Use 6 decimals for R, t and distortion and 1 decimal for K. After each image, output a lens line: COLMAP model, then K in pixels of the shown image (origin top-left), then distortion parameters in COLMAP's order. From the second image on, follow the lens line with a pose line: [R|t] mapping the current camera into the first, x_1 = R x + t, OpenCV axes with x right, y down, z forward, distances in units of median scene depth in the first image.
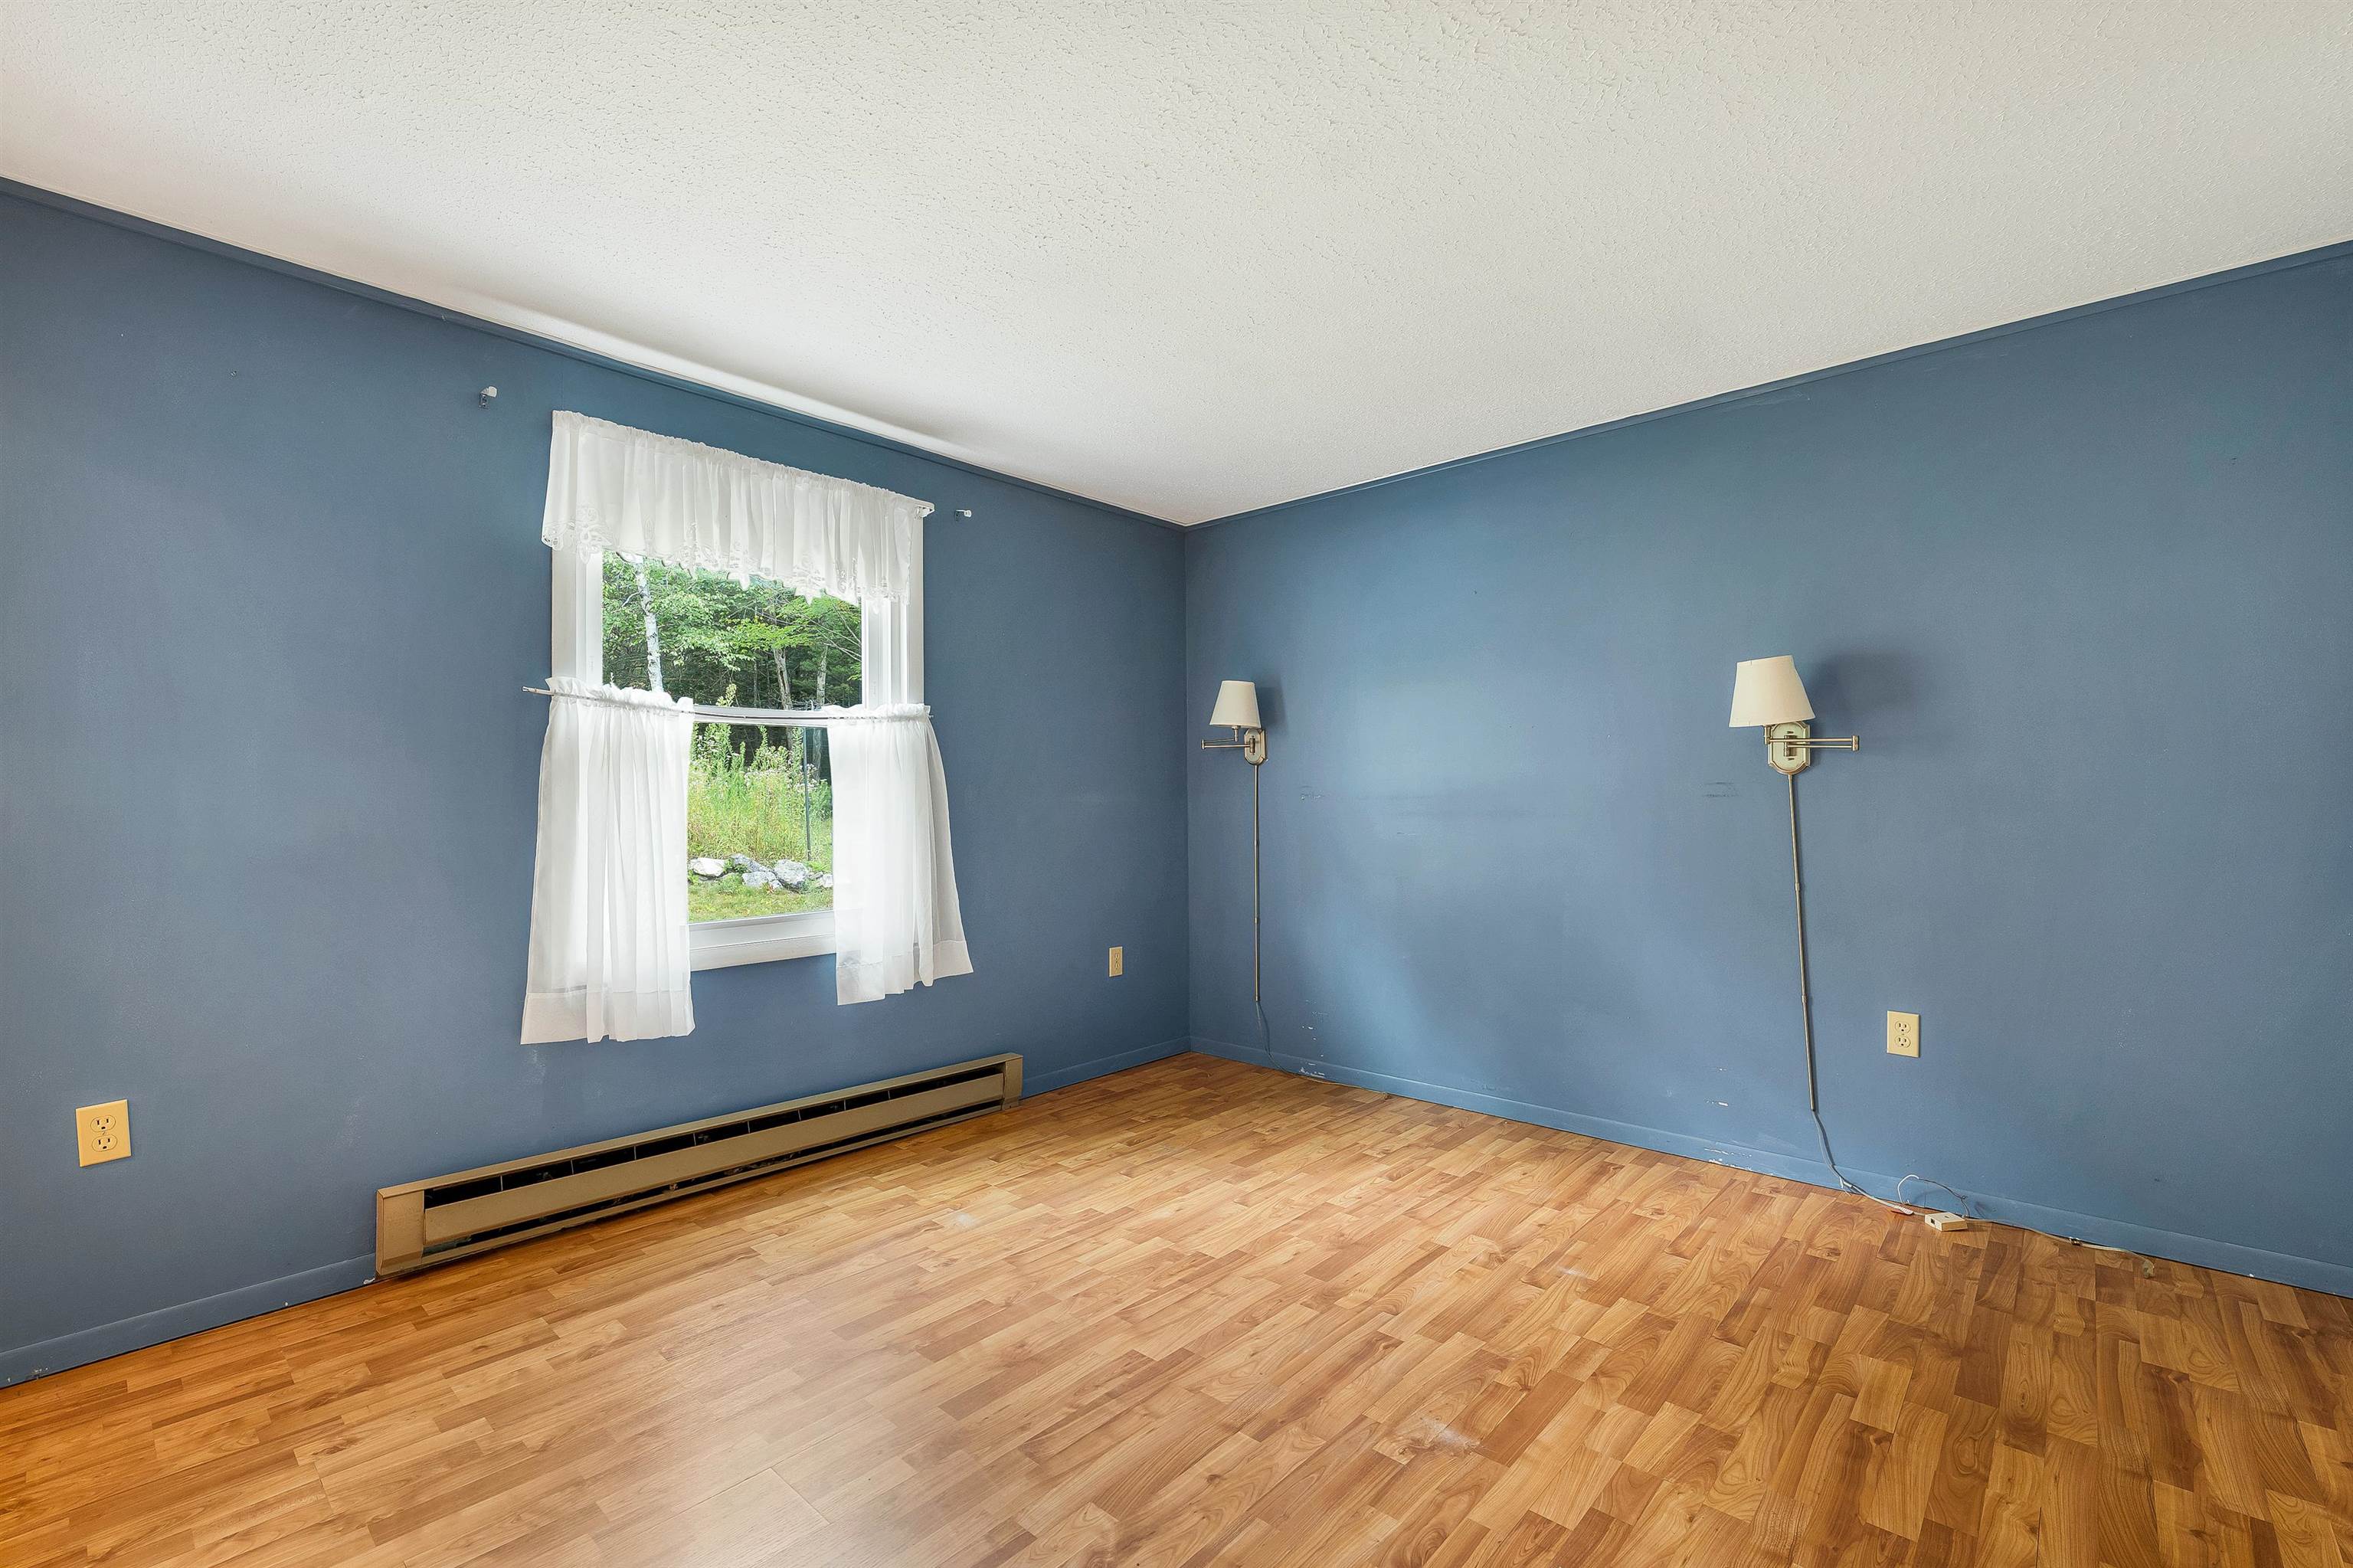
lens RADIAL K [[1013.2, 0, 1178.0], [0, 1013.2, 777.1], [0, 0, 1]] dist [-0.001789, -0.000481]
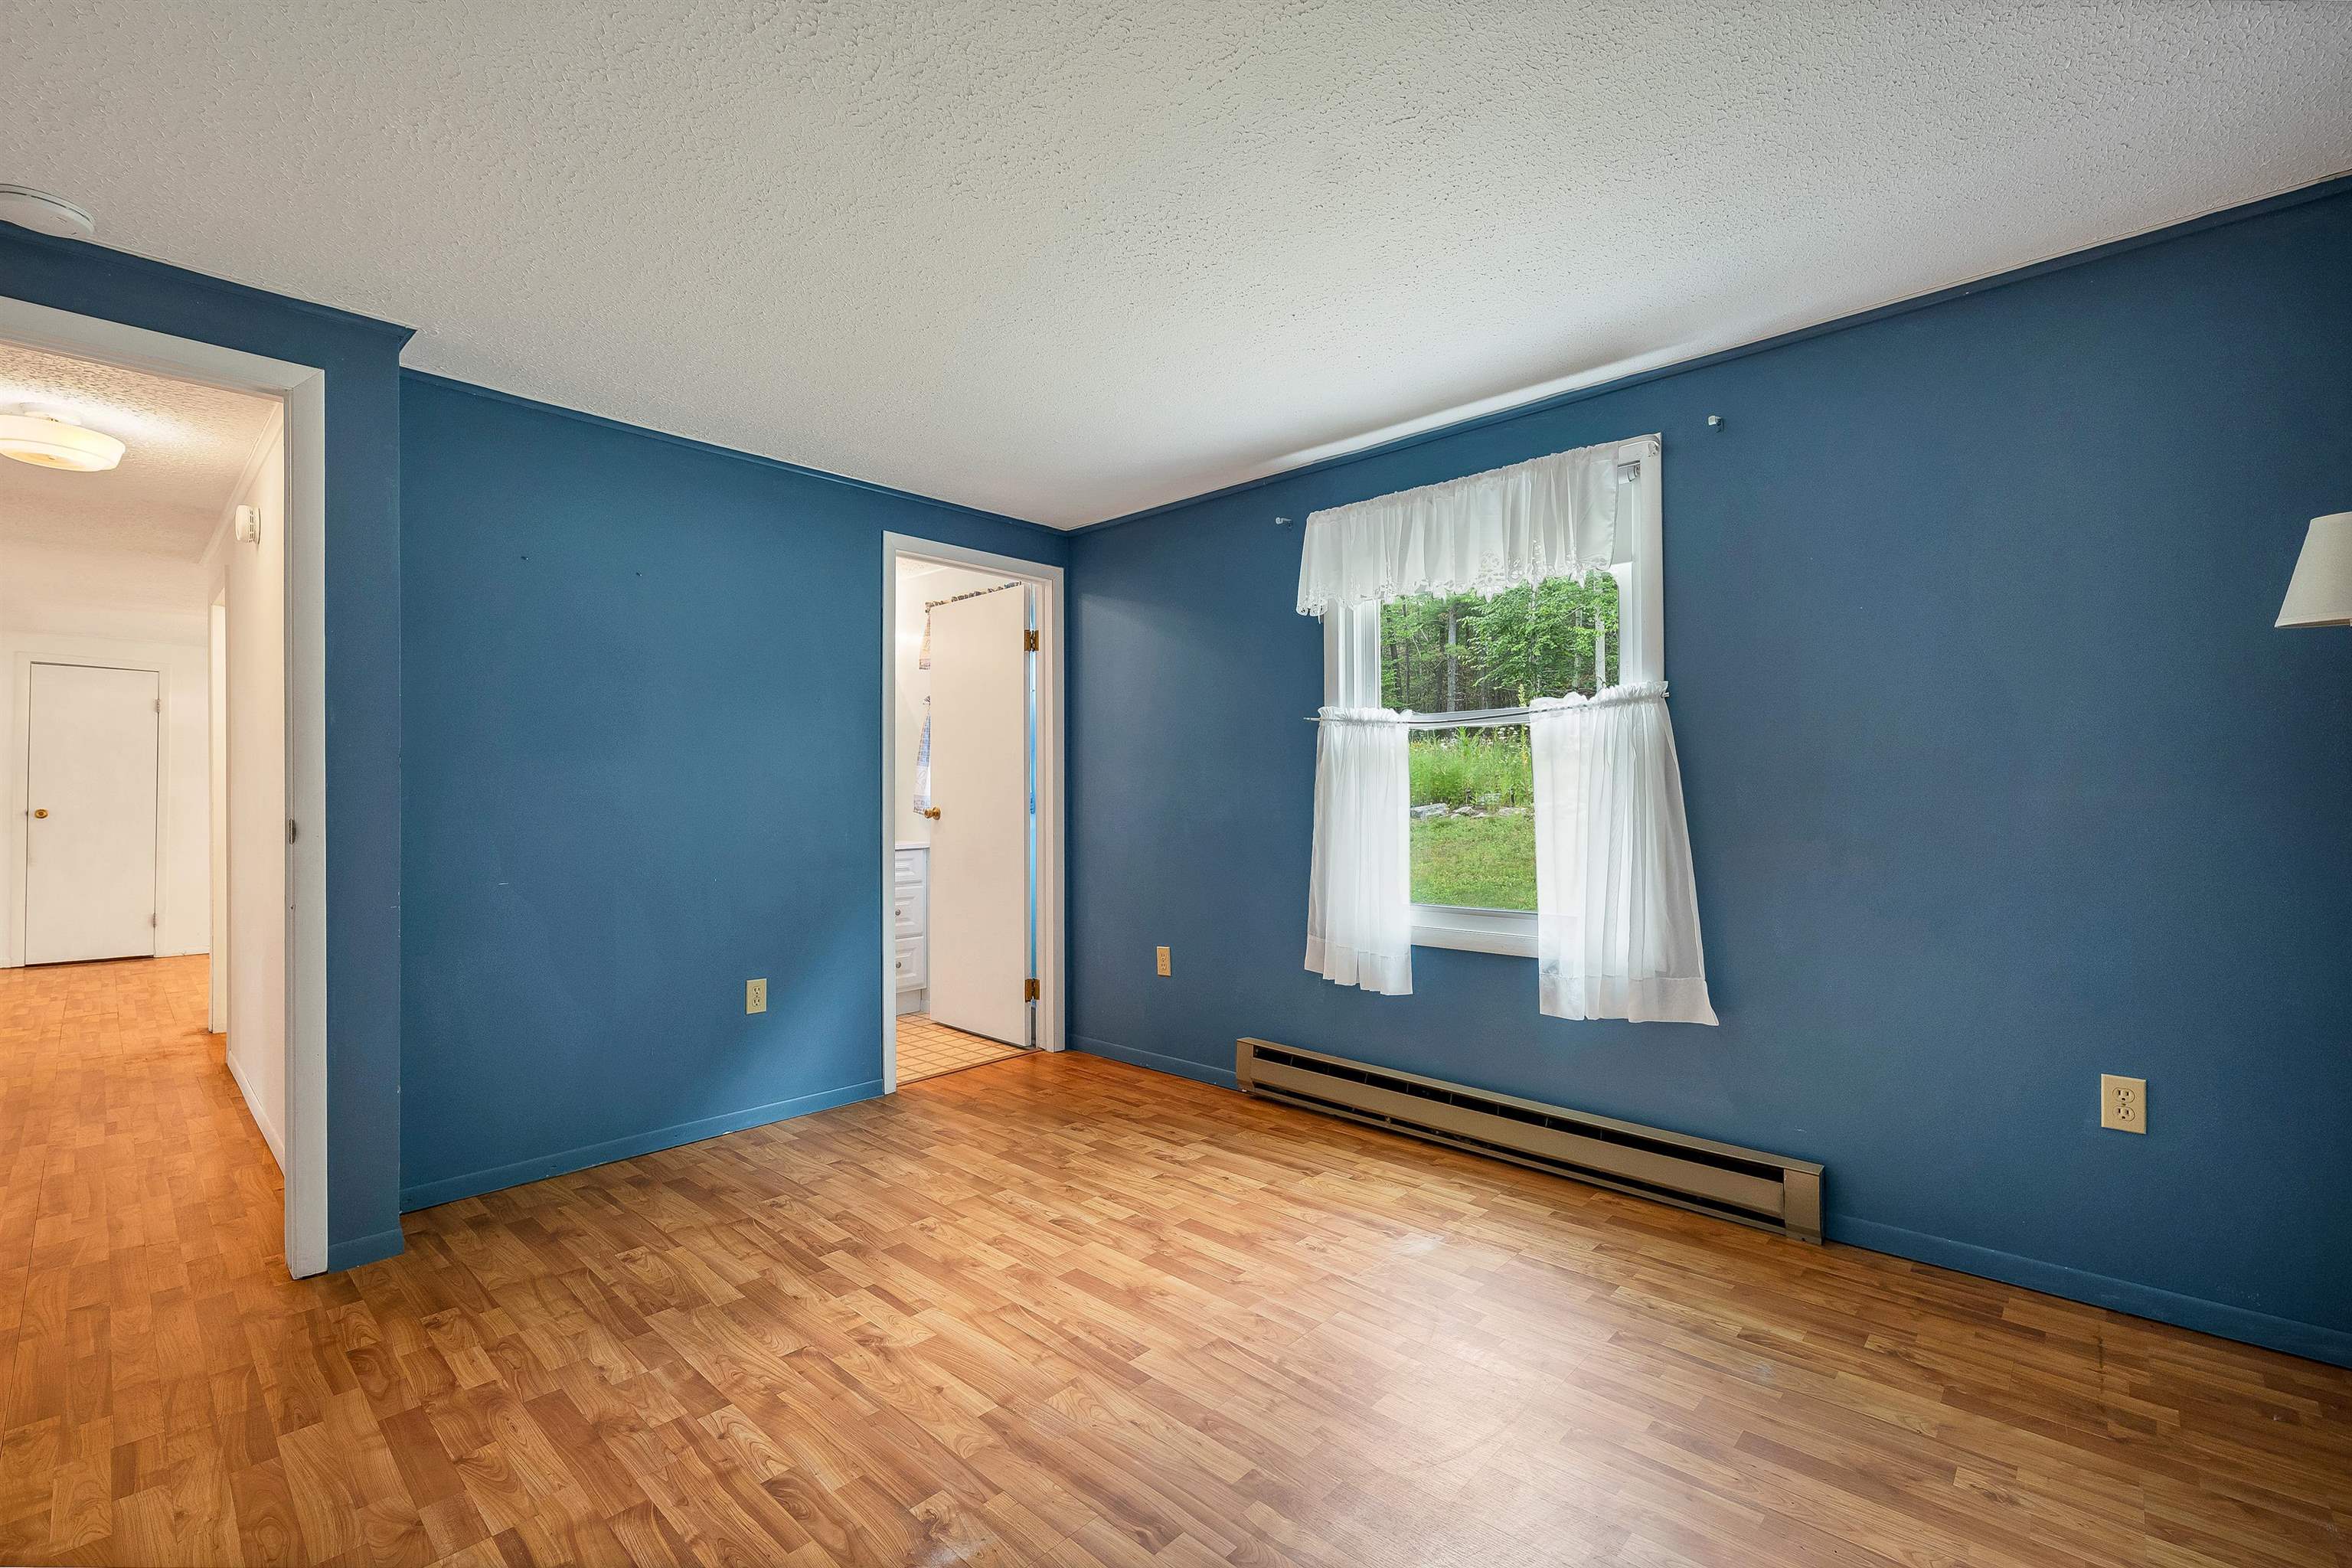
lens RADIAL K [[1008.1, 0, 1176.0], [0, 1008.1, 784.0], [0, 0, 1]] dist [-0.001408, 0.000139]
pose [[-0.014700, -0.009480, -0.999847, 0.697569], [0.025389, 0.999629, -0.009851, 0.011627], [0.999570, -0.025530, -0.014454, 0.766534]]
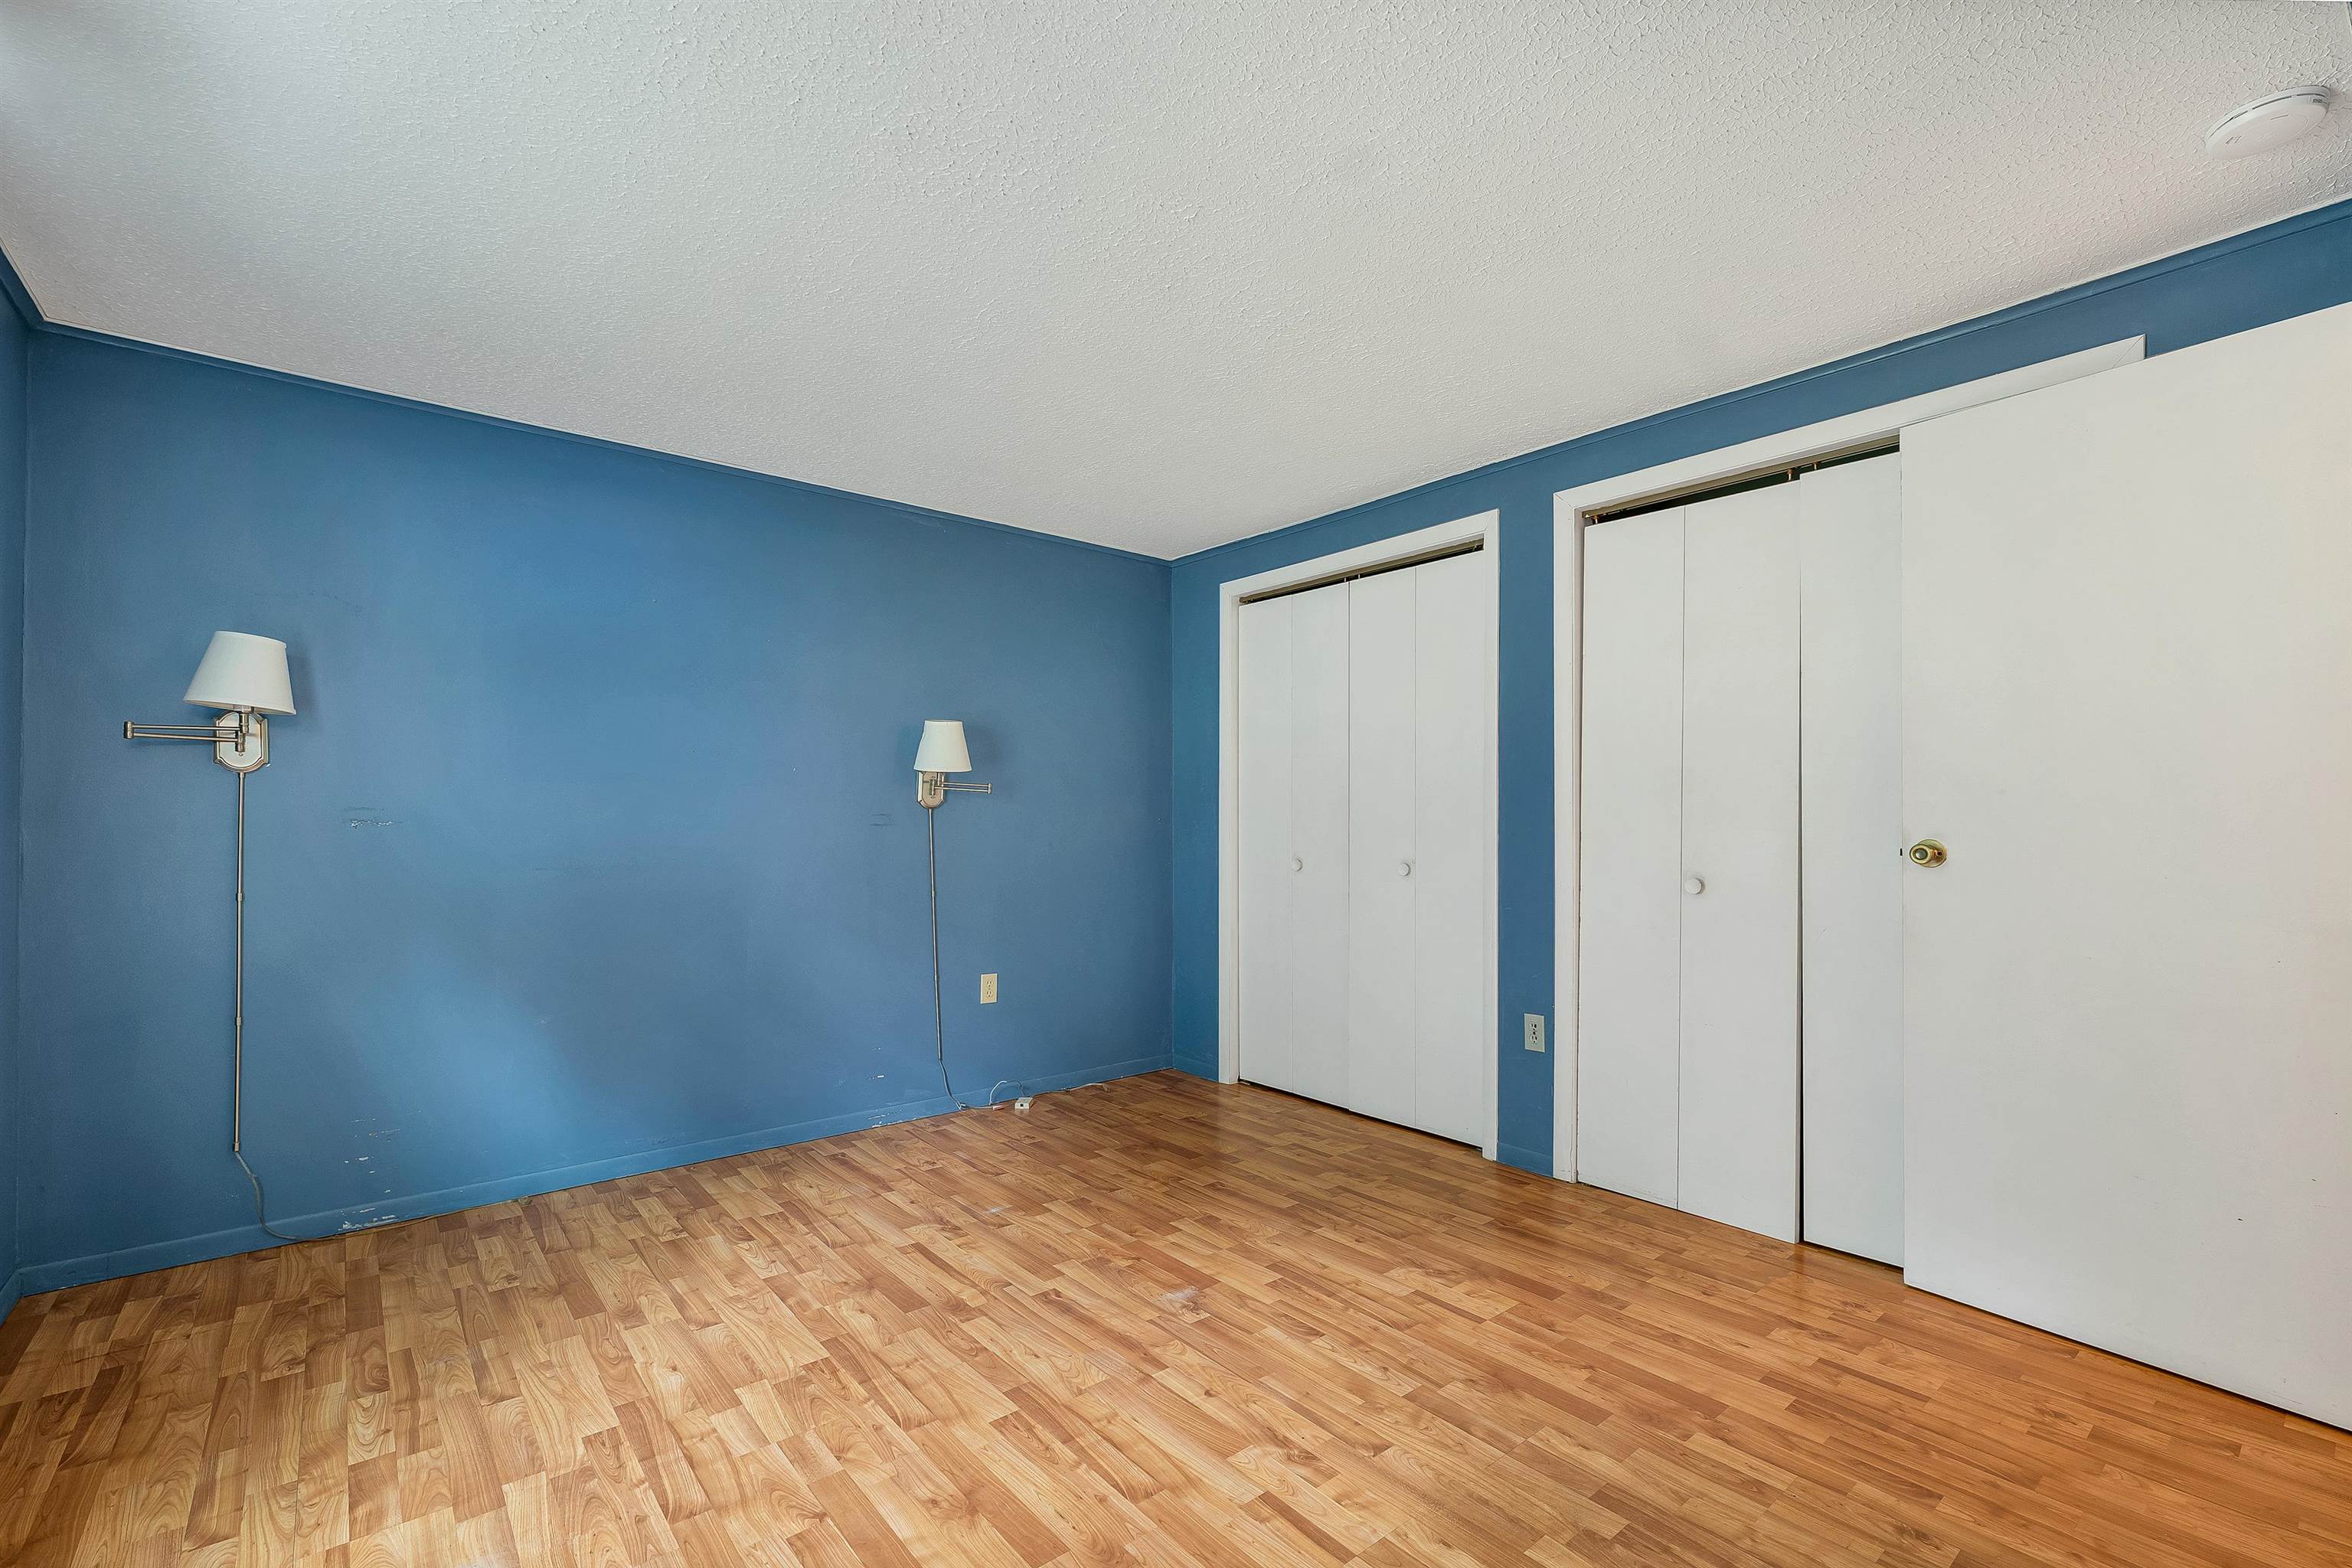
lens RADIAL K [[1012.7, 0, 1177.5], [0, 1012.7, 777.1], [0, 0, 1]] dist [-0.001789, -0.000481]
pose [[0.147760, 0.051770, 0.987667, -0.696702], [-0.021055, 0.998567, -0.049192, 0.015246], [-0.988799, -0.013526, 0.148639, 0.510517]]
